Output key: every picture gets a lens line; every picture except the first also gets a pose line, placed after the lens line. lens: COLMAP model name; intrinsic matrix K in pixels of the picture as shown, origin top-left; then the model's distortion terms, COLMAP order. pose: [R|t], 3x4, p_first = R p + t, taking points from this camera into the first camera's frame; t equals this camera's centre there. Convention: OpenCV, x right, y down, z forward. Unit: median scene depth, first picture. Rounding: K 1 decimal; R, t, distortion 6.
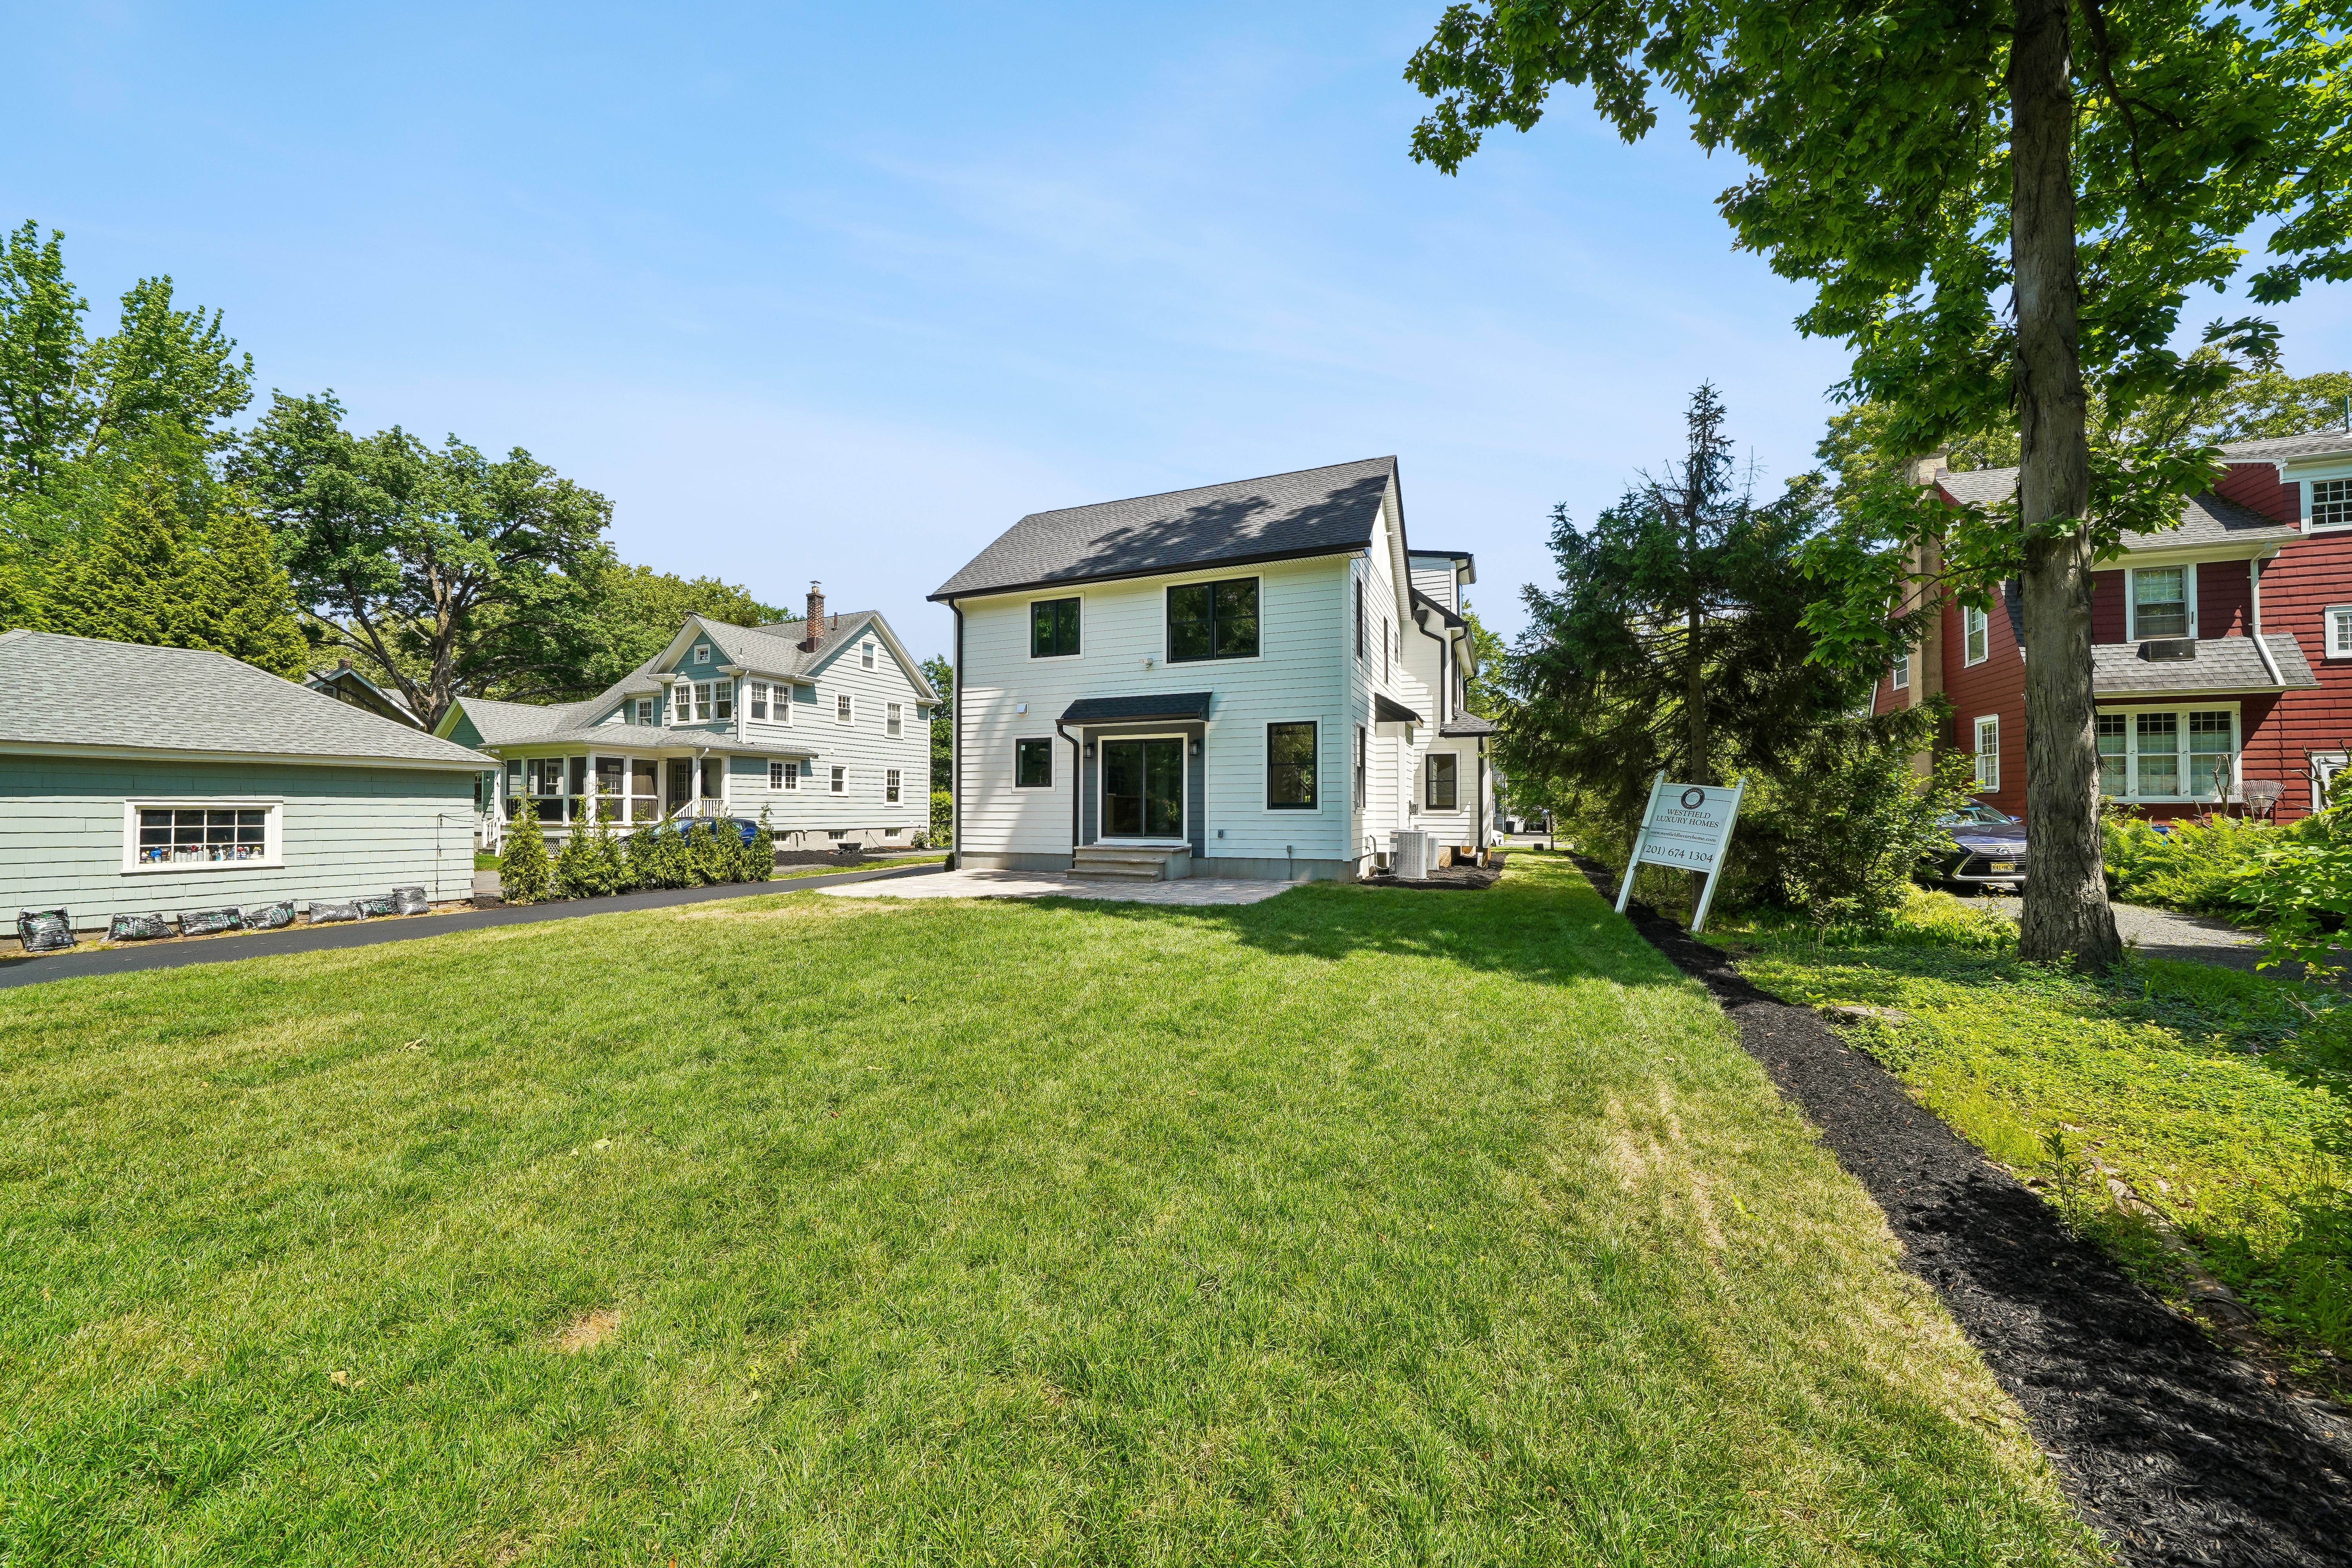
lens RADIAL K [[822.7, 0, 1172.5], [0, 822.7, 784.7], [0, 0, 1]] dist [-0.020120, 0.000675]
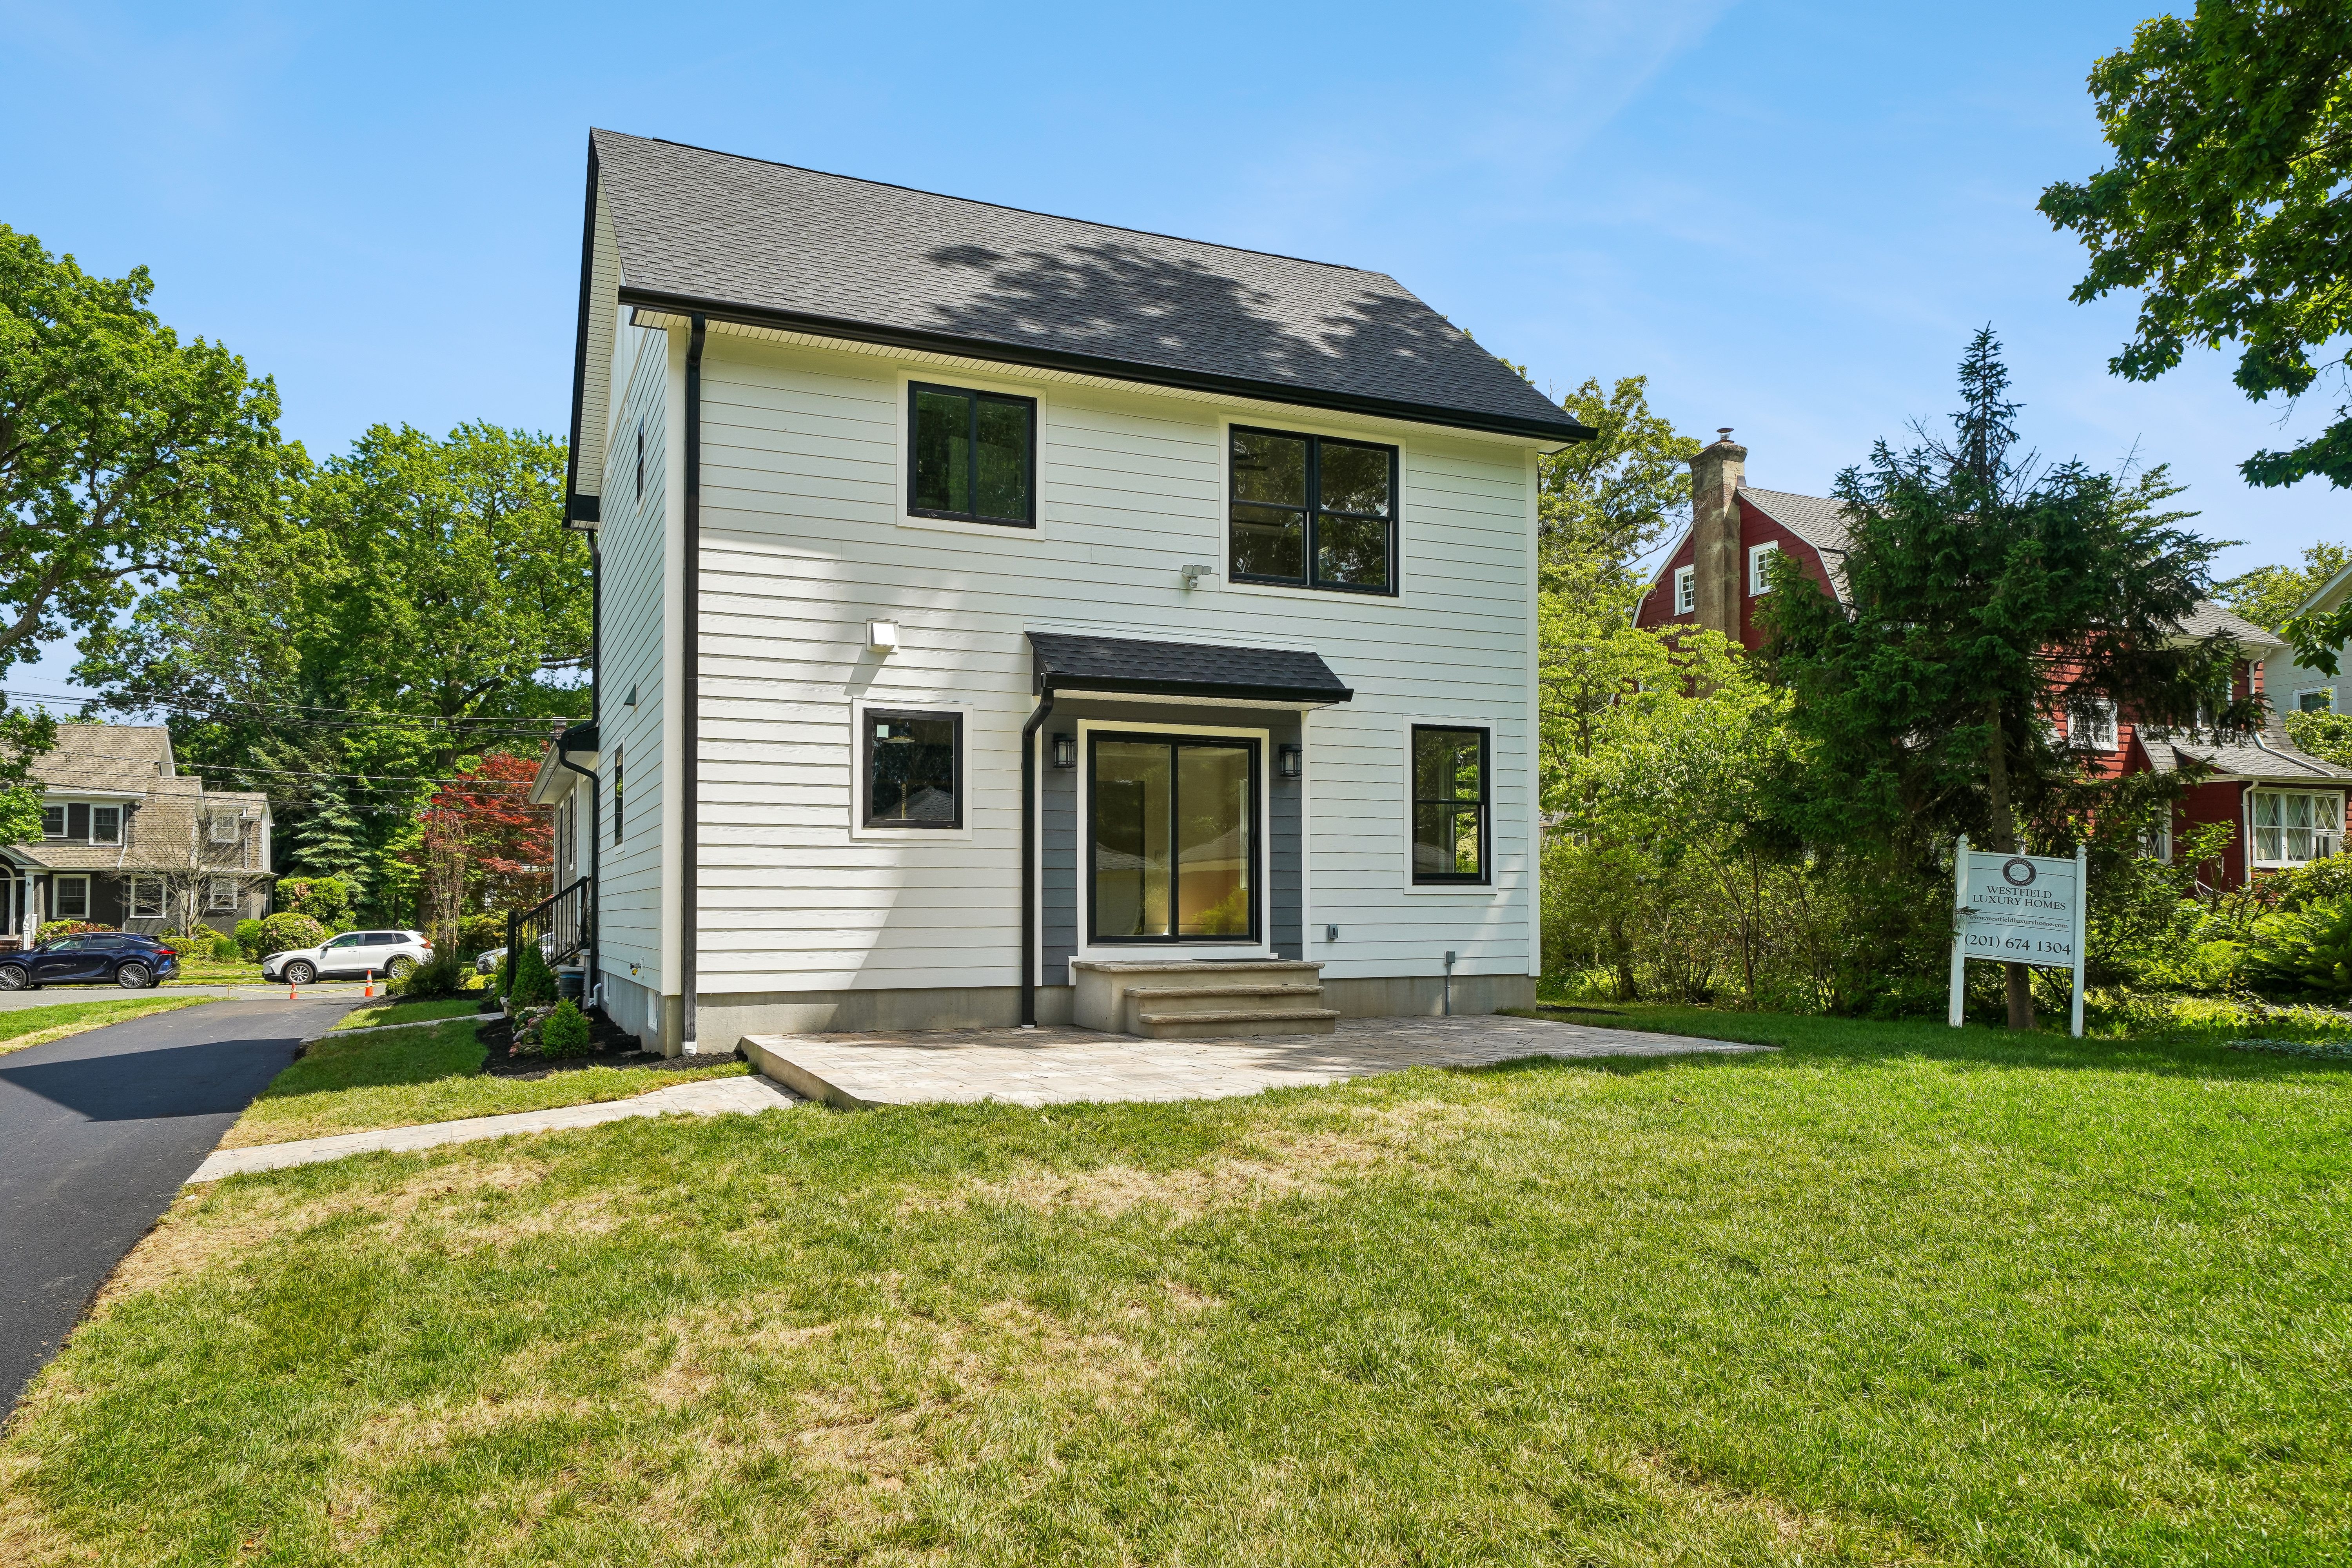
lens RADIAL K [[1560.1, 0, 1146.9], [0, 1560.1, 847.4], [0, 0, 1]] dist [0.029484, 0.003490]
pose [[0.696927, 0.028366, 0.716581, -0.626975], [-0.019909, 0.999598, -0.020207, 0.025231], [-0.716866, -0.000184, 0.697211, 0.355745]]
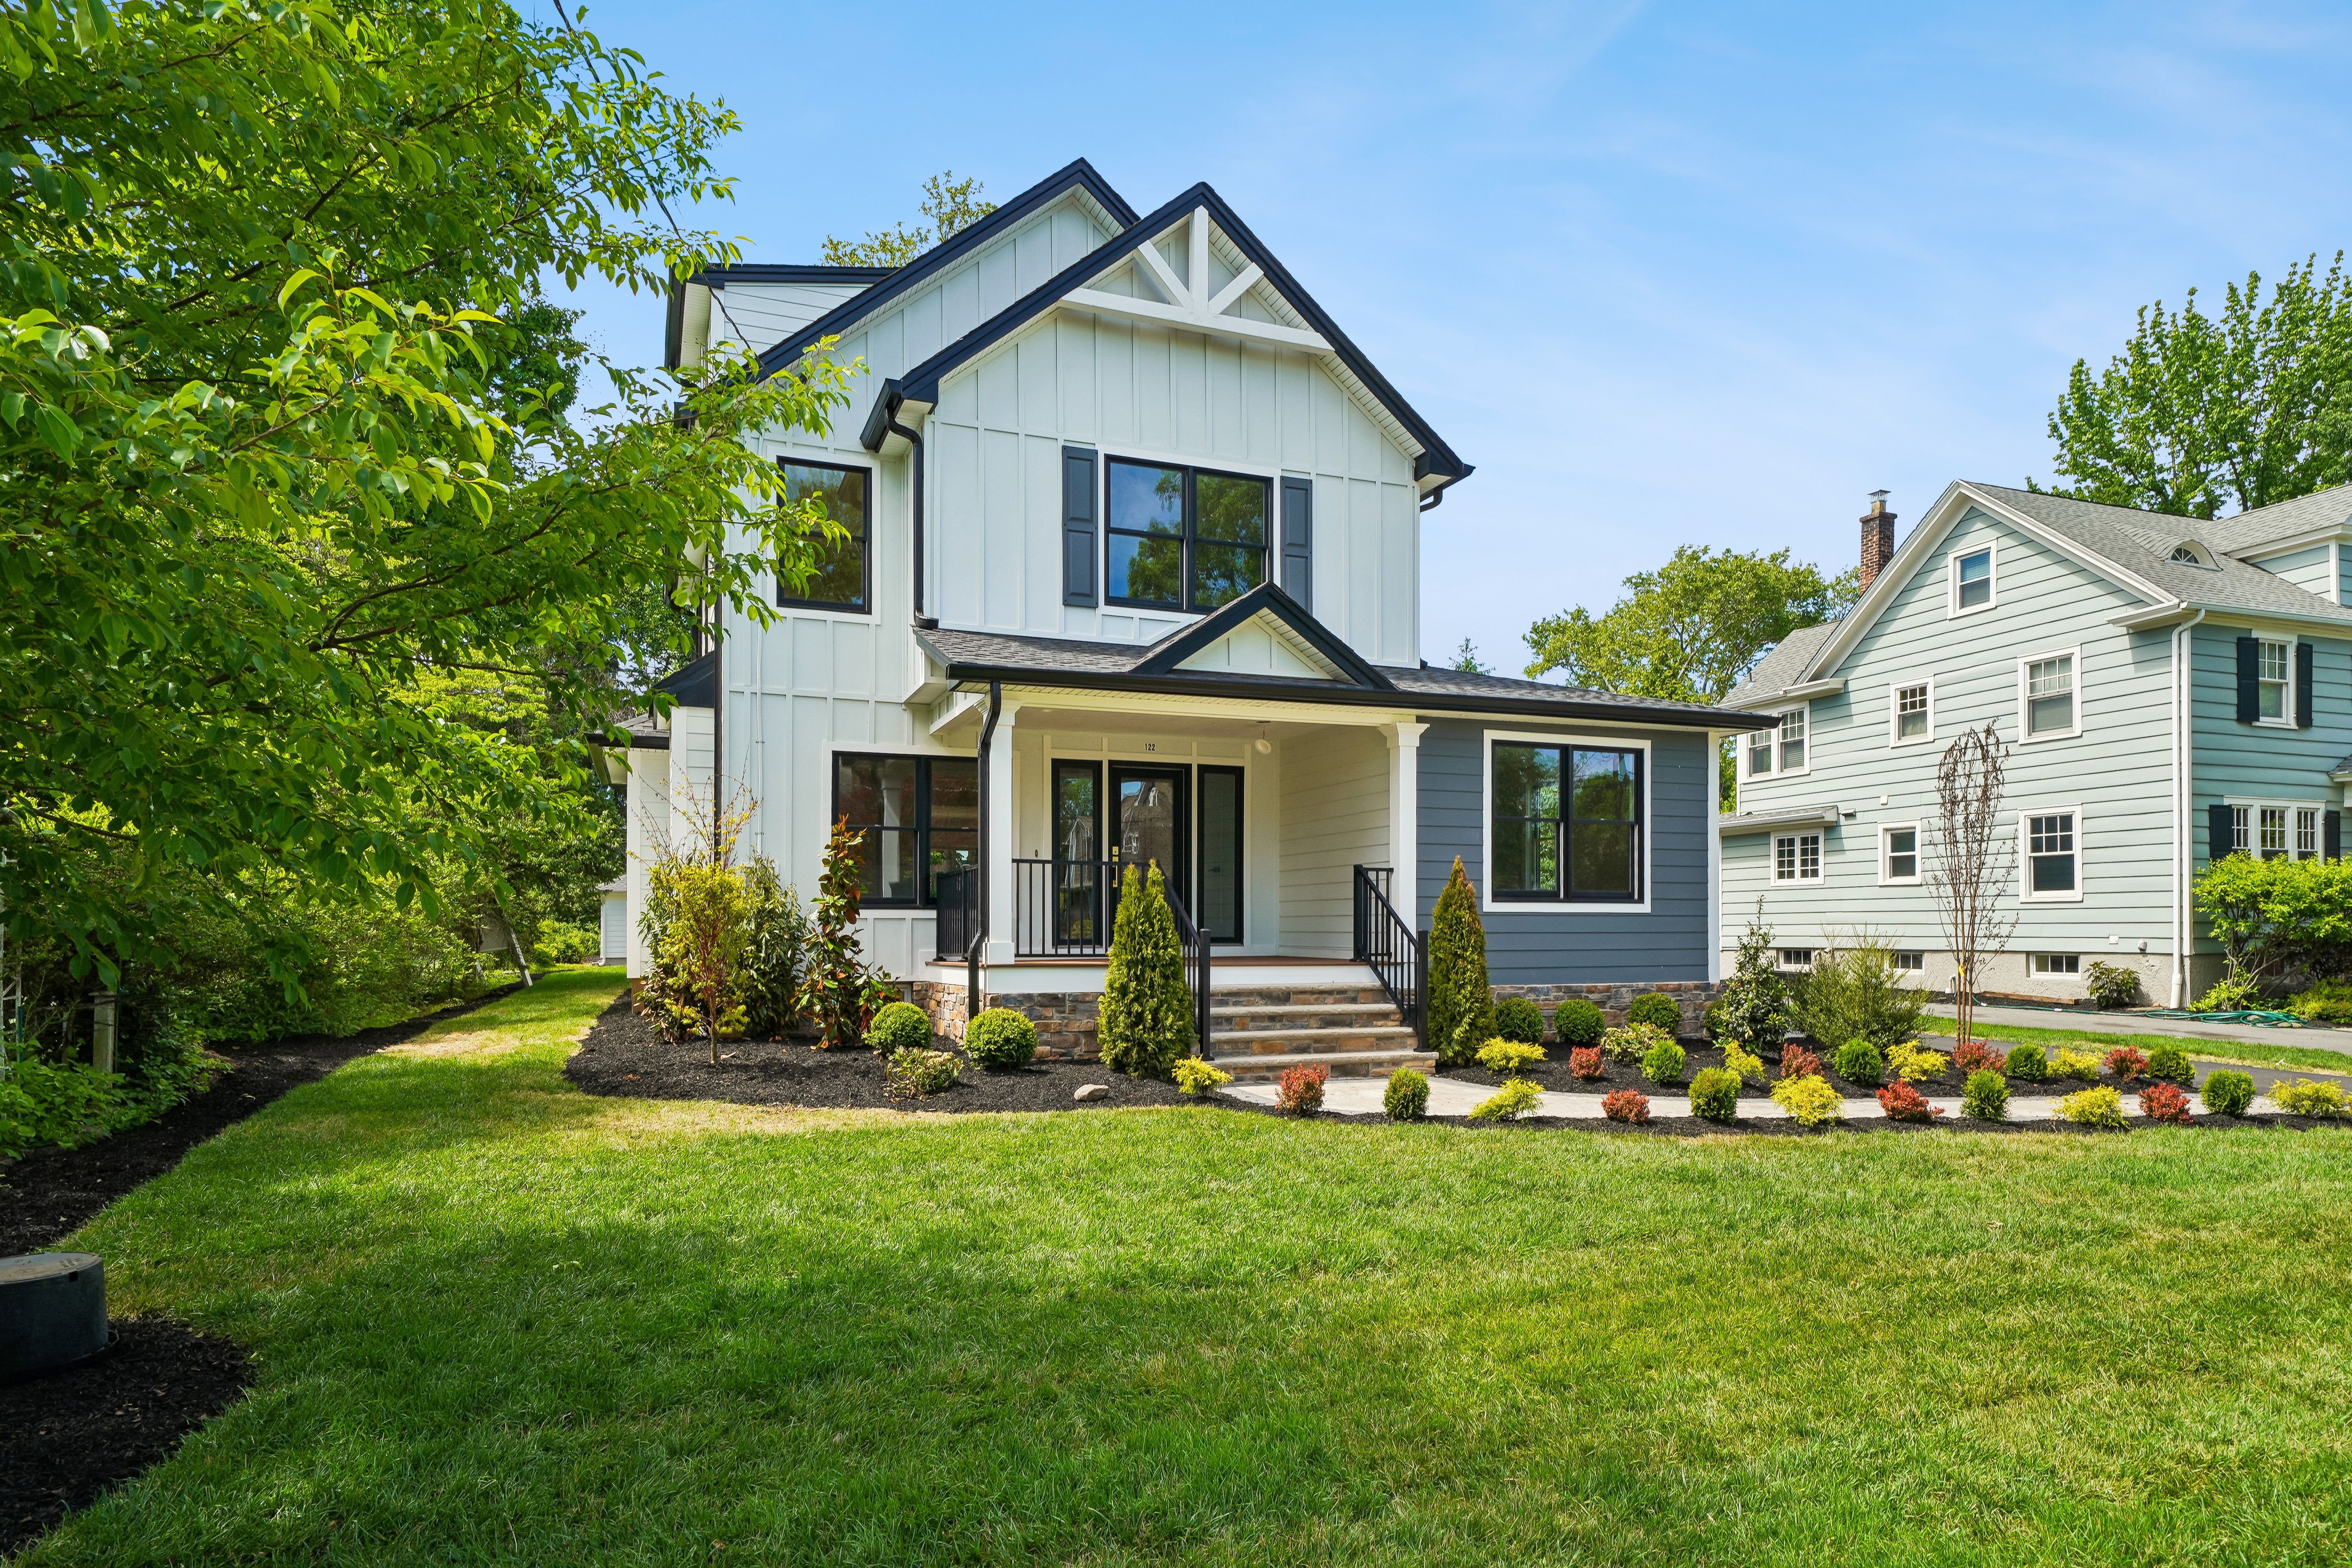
lens RADIAL K [[1267.0, 0, 1179.7], [0, 1267.0, 915.8], [0, 0, 1]] dist [-0.004300, 0.007086]
pose [[-0.724603, -0.002477, -0.689162, 0.811331], [0.022542, 0.999373, -0.027294, 0.076945], [0.688798, -0.035312, -0.724093, 2.175359]]
